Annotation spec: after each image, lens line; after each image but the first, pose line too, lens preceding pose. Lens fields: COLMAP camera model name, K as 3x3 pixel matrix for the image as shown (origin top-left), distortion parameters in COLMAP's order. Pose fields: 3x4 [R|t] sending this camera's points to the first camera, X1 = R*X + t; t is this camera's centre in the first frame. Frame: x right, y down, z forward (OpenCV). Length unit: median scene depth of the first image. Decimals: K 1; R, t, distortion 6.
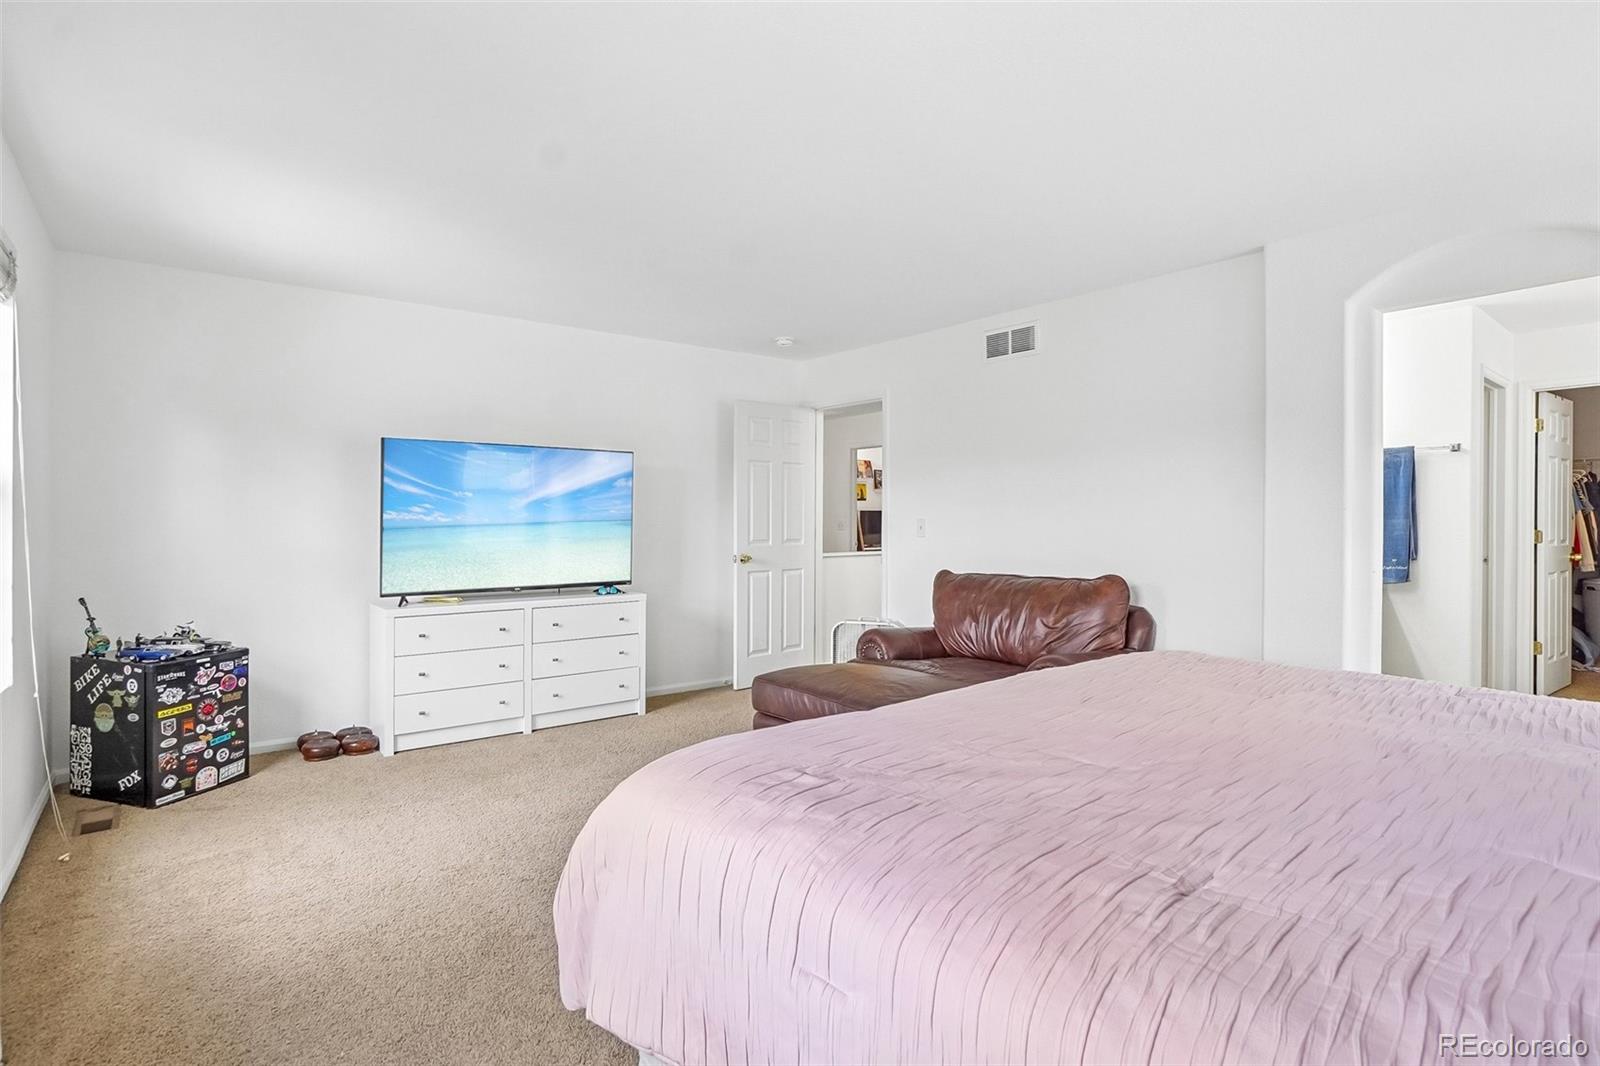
lens RADIAL K [[780.1, 0, 793.7], [0, 780.1, 529.1], [0, 0, 1]] dist [-0.058113, 0.022743]
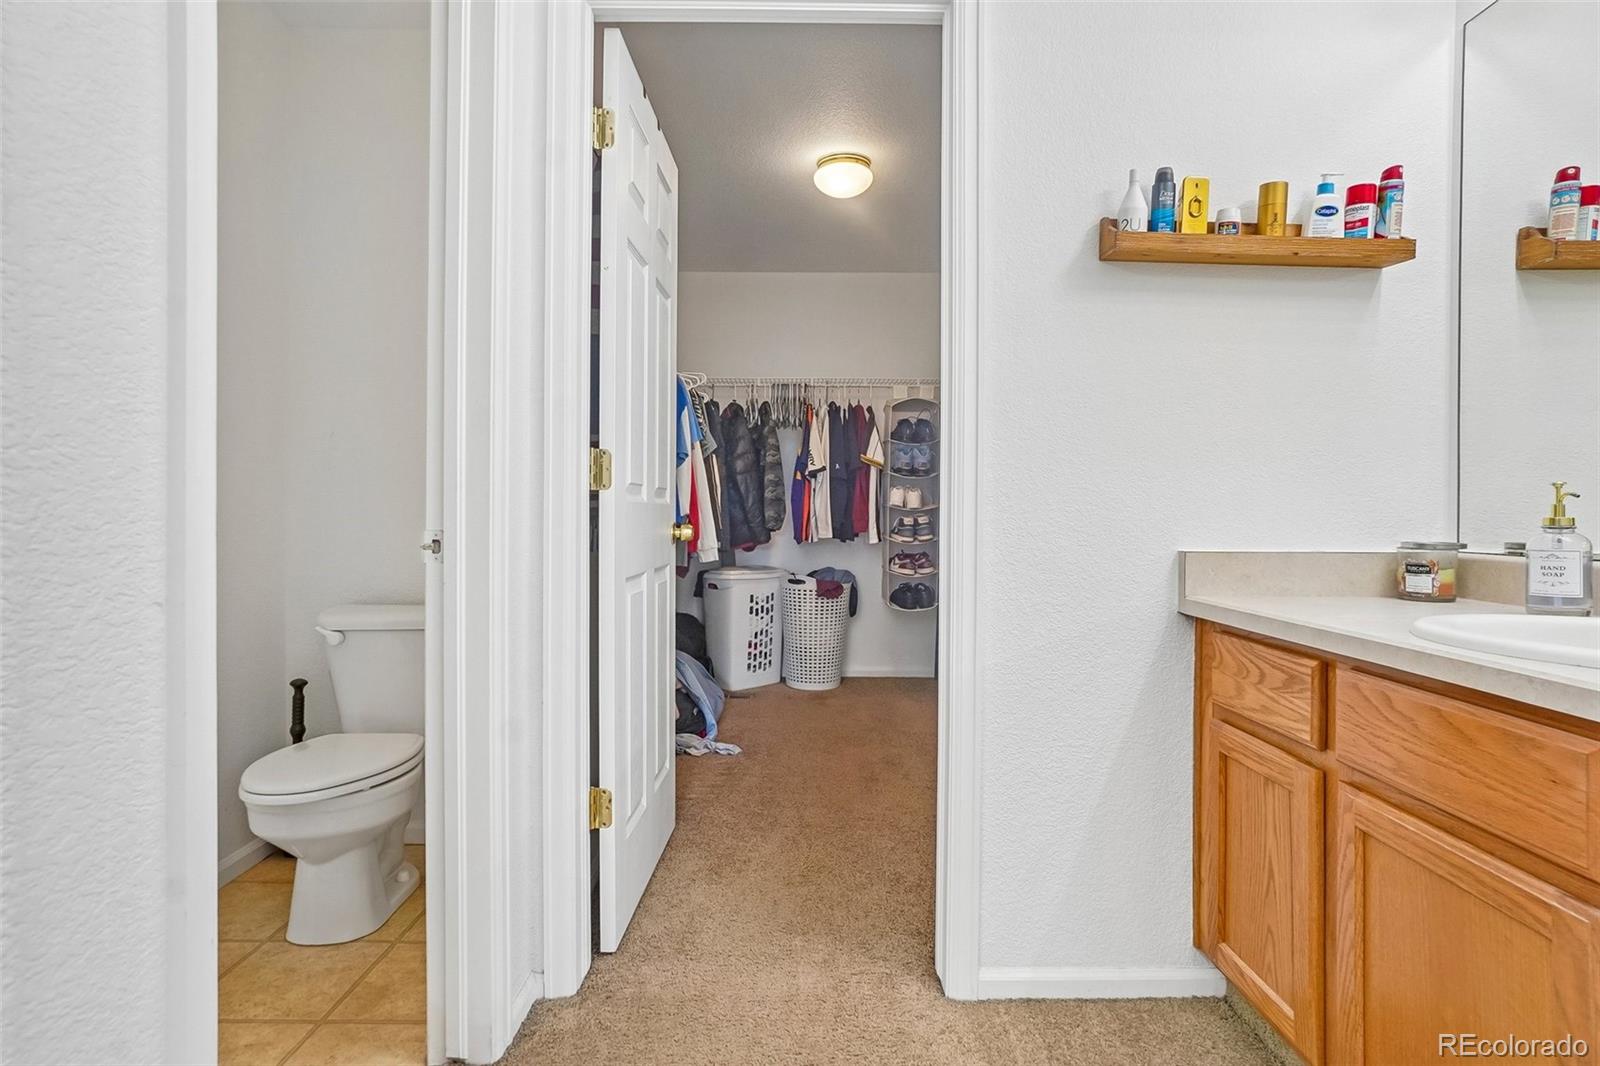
lens RADIAL K [[830.0, 0, 800.0], [0, 830.0, 533.0], [0, 0, 1]] dist [-0.039880, 0.024116]
pose [[0.605584, -0.012735, 0.795679, 0.742219], [-0.000702, 0.999863, 0.016538, 0.031325], [-0.795781, -0.010574, 0.605492, 0.700347]]
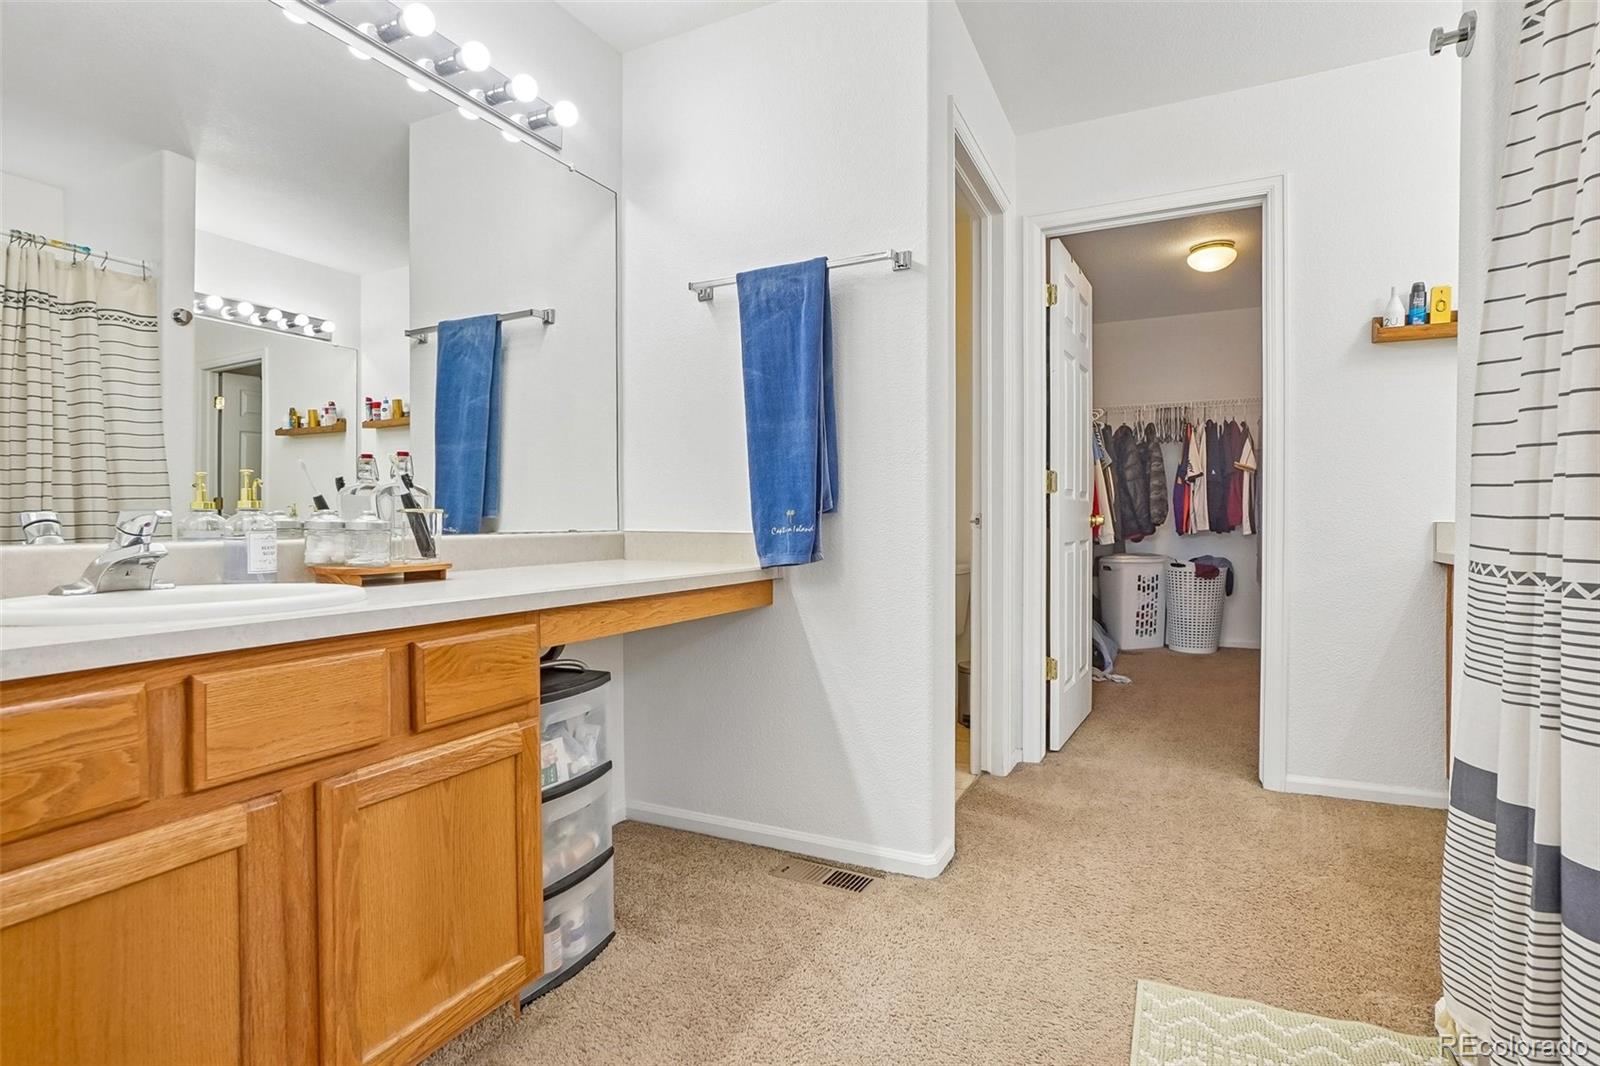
lens RADIAL K [[780.1, 0, 793.7], [0, 780.1, 529.1], [0, 0, 1]] dist [-0.058113, 0.022743]
pose [[0.903122, -0.005773, 0.429345, 0.534631], [0.004473, 0.999982, 0.004037, 0.043329], [-0.429360, -0.001725, 0.903132, 0.526786]]
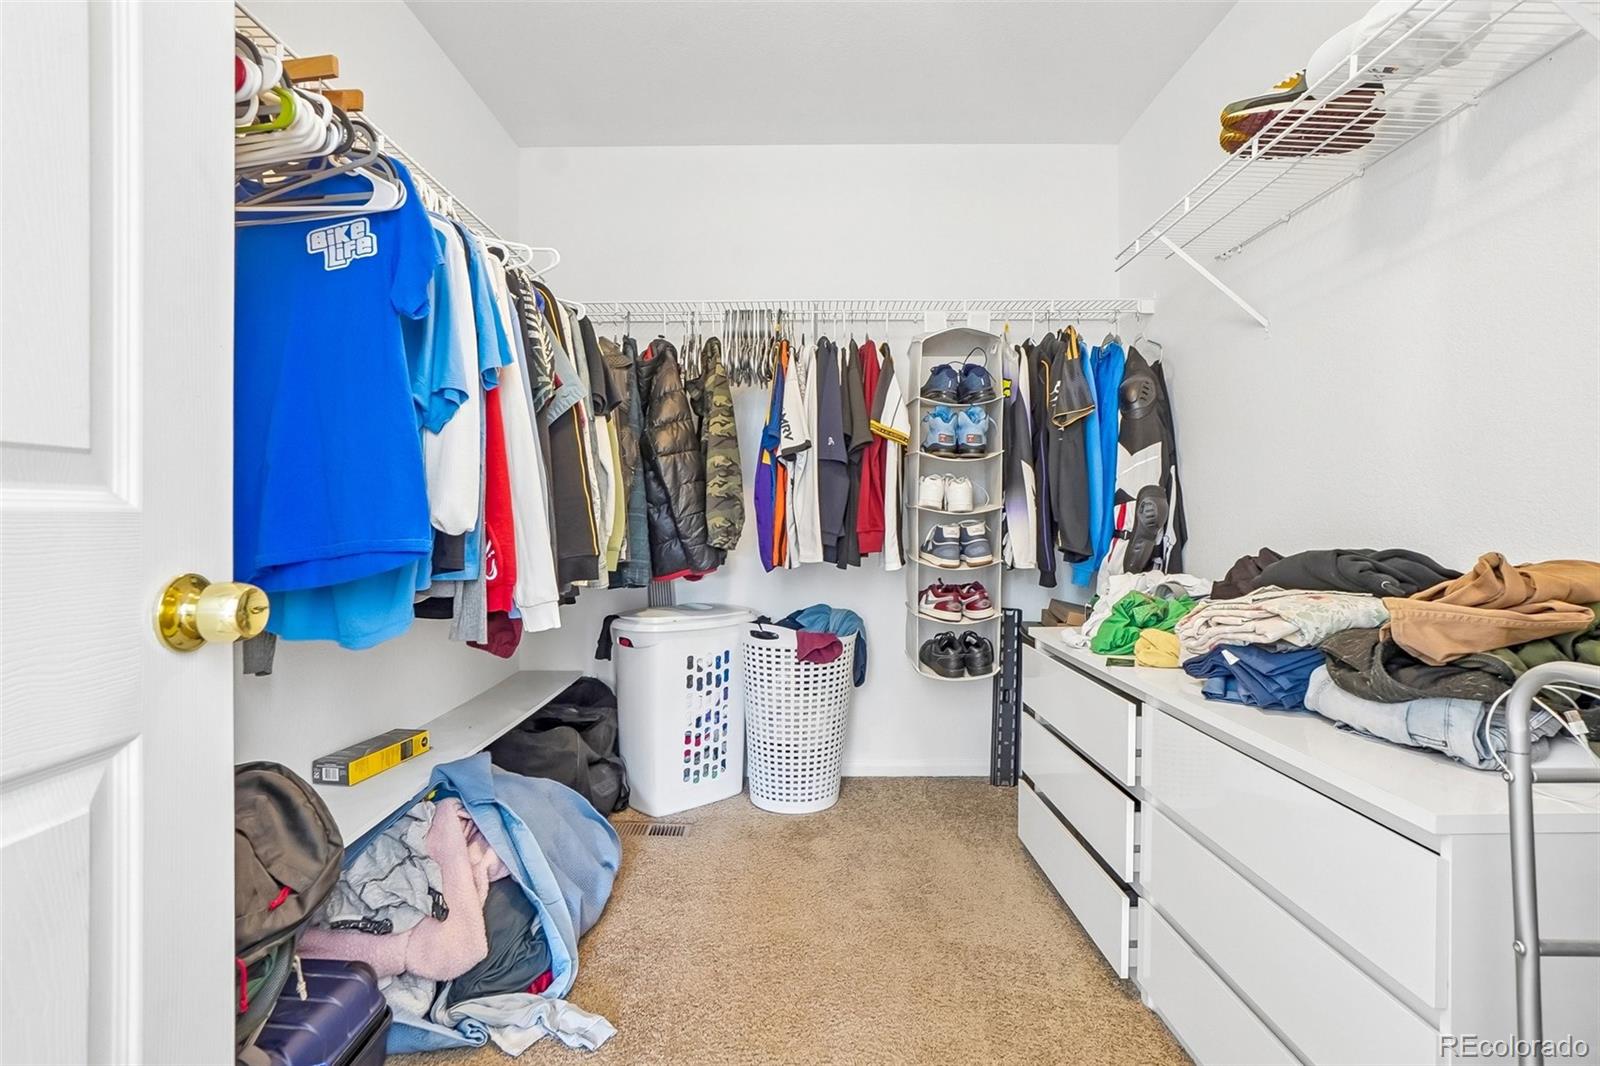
lens RADIAL K [[856.6, 0, 757.3], [0, 856.6, 528.2], [0, 0, 1]] dist [-0.001642, -0.000009]
pose [[0.654741, -0.010051, 0.755786, 1.034627], [0.004349, 0.999945, 0.009530, 0.024360], [-0.755841, -0.002953, 0.654749, 0.887934]]
